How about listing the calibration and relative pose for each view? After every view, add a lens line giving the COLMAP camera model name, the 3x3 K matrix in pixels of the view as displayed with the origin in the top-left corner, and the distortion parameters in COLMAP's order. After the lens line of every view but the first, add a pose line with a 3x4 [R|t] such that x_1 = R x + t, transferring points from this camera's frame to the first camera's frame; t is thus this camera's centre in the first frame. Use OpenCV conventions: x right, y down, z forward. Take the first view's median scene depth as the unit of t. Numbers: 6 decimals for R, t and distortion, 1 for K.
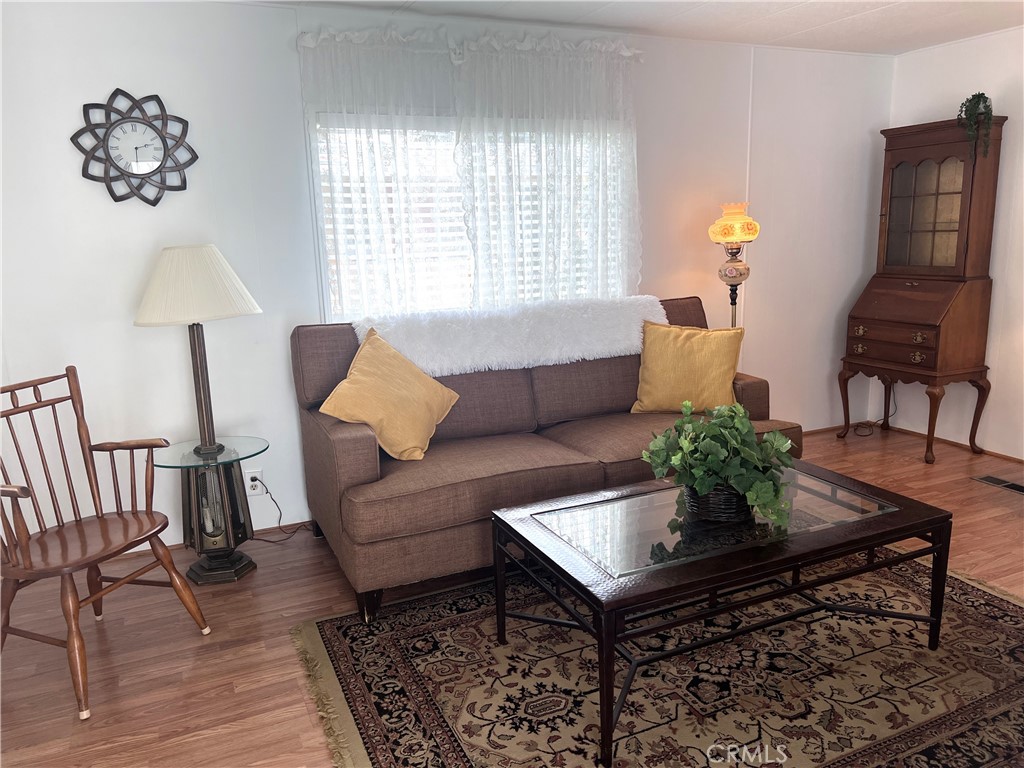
lens RADIAL K [[759.4, 0, 512.0], [0, 759.4, 384.0], [0, 0, 1]] dist [0.099787, -0.129392]
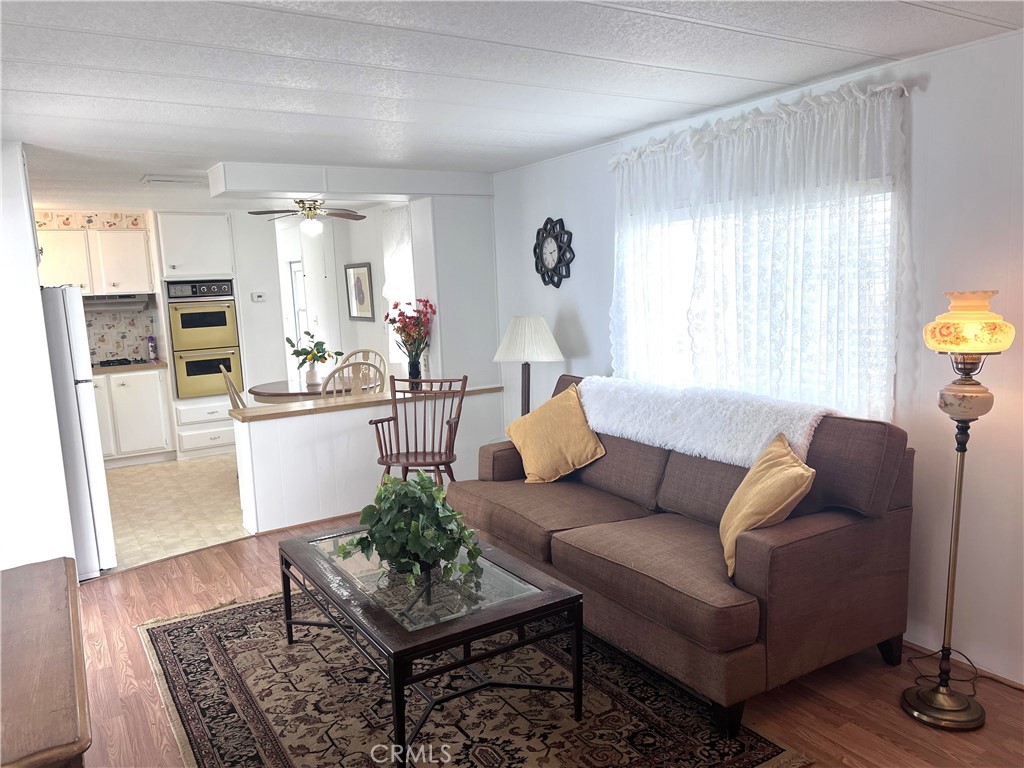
lens RADIAL K [[759.4, 0, 512.0], [0, 759.4, 384.0], [0, 0, 1]] dist [0.099787, -0.129392]
pose [[0.129605, 0.159003, -0.978734, 1.102362], [-0.161899, 0.977207, 0.137316, -0.239936], [0.978259, 0.140659, 0.152393, 0.707277]]
